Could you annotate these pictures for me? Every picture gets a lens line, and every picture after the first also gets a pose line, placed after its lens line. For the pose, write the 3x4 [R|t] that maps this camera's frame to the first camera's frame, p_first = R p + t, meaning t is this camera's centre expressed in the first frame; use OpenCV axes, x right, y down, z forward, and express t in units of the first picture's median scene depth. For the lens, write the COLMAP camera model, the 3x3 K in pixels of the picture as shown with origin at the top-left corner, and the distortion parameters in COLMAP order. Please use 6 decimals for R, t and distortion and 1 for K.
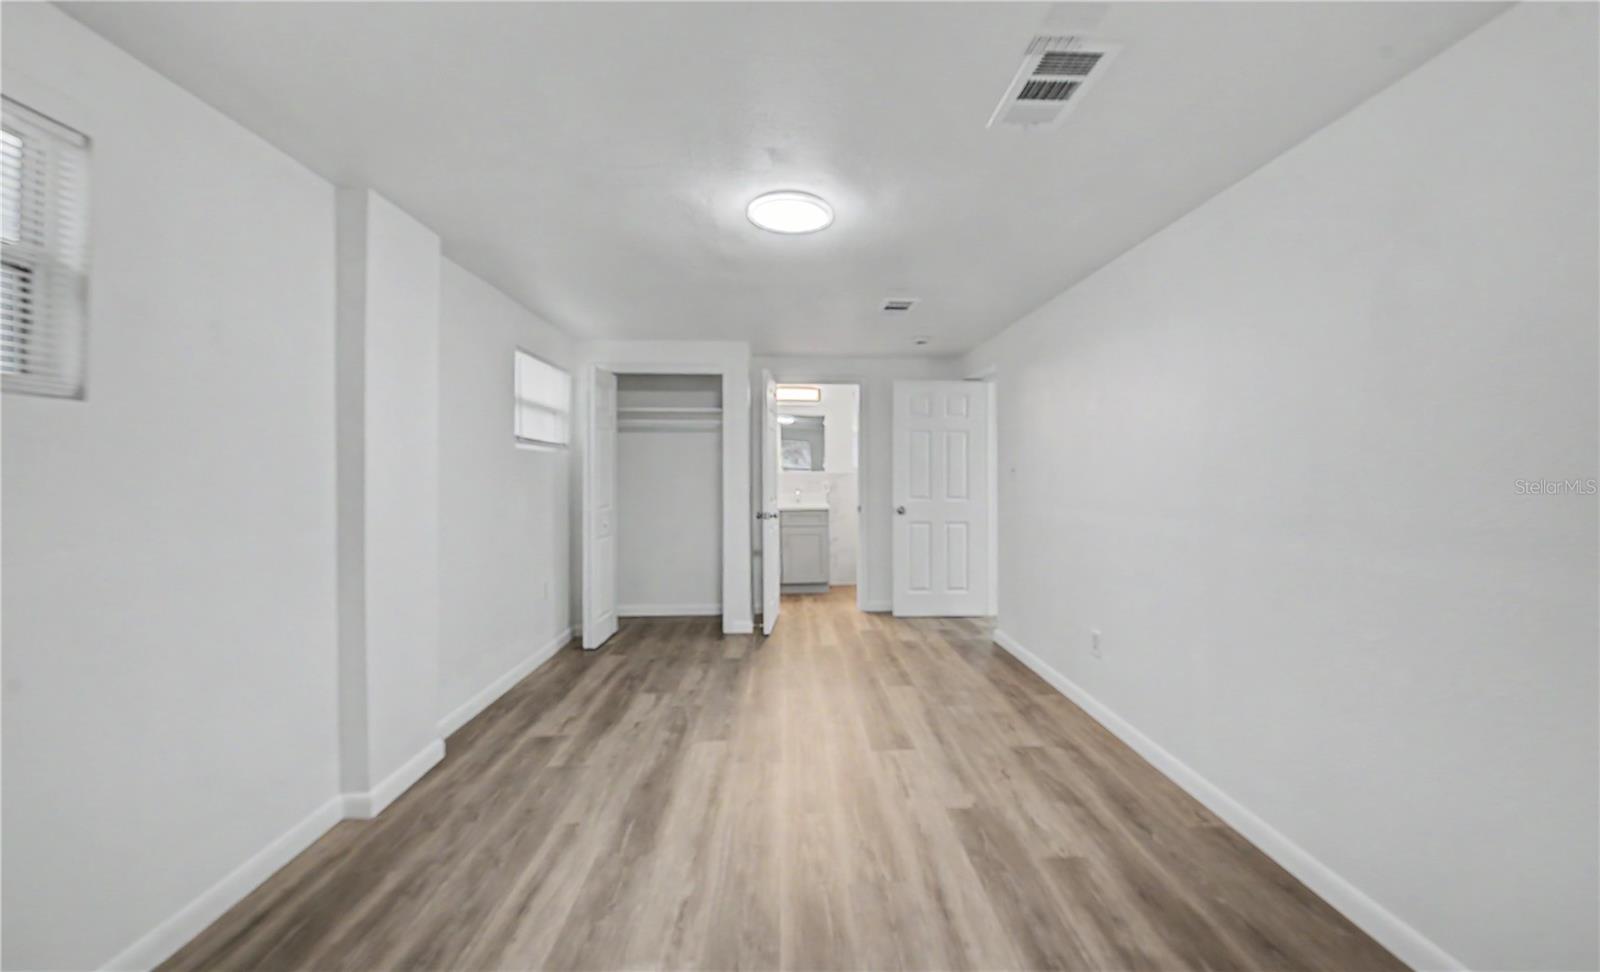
lens RADIAL K [[643.1, 0, 800.0], [0, 643.1, 486.0], [0, 0, 1]] dist [-0.000155, -0.000019]
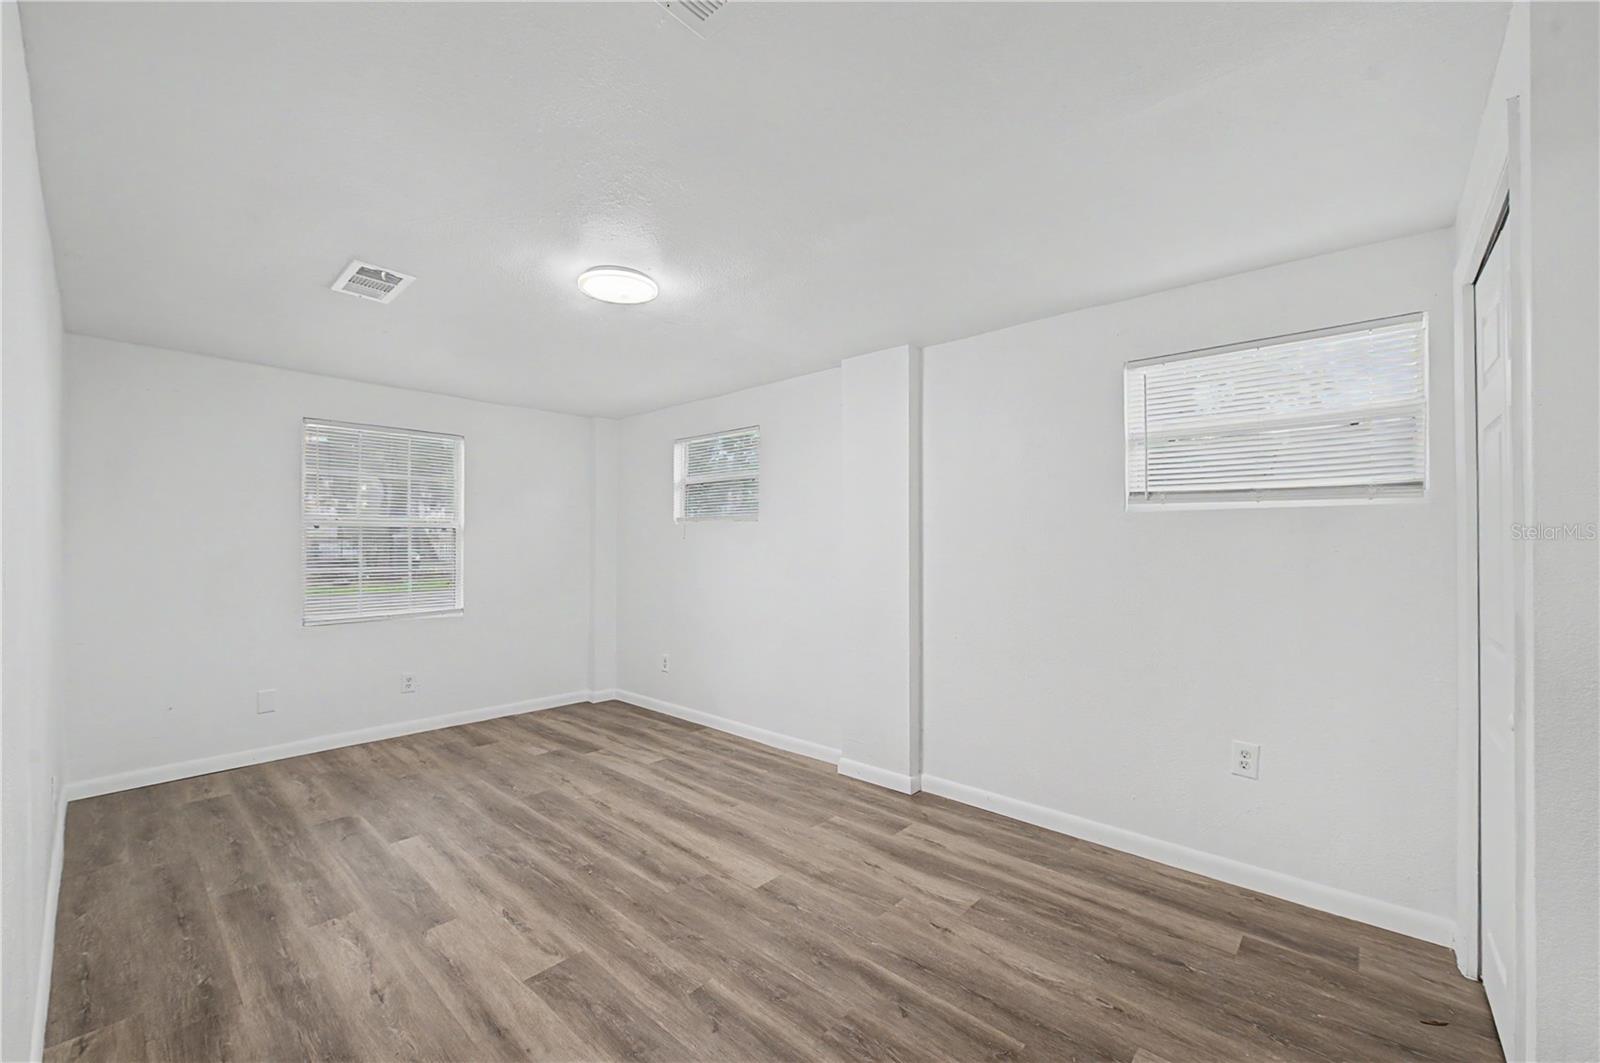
lens RADIAL K [[634.3, 0, 799.5], [0, 634.3, 536.7], [0, 0, 1]] dist [-0.000786, -0.001928]
pose [[-0.692051, -0.014059, -0.721711, 0.531307], [-0.020489, 0.999790, 0.000171, -0.075090], [0.721558, 0.014905, -0.692194, 1.890786]]
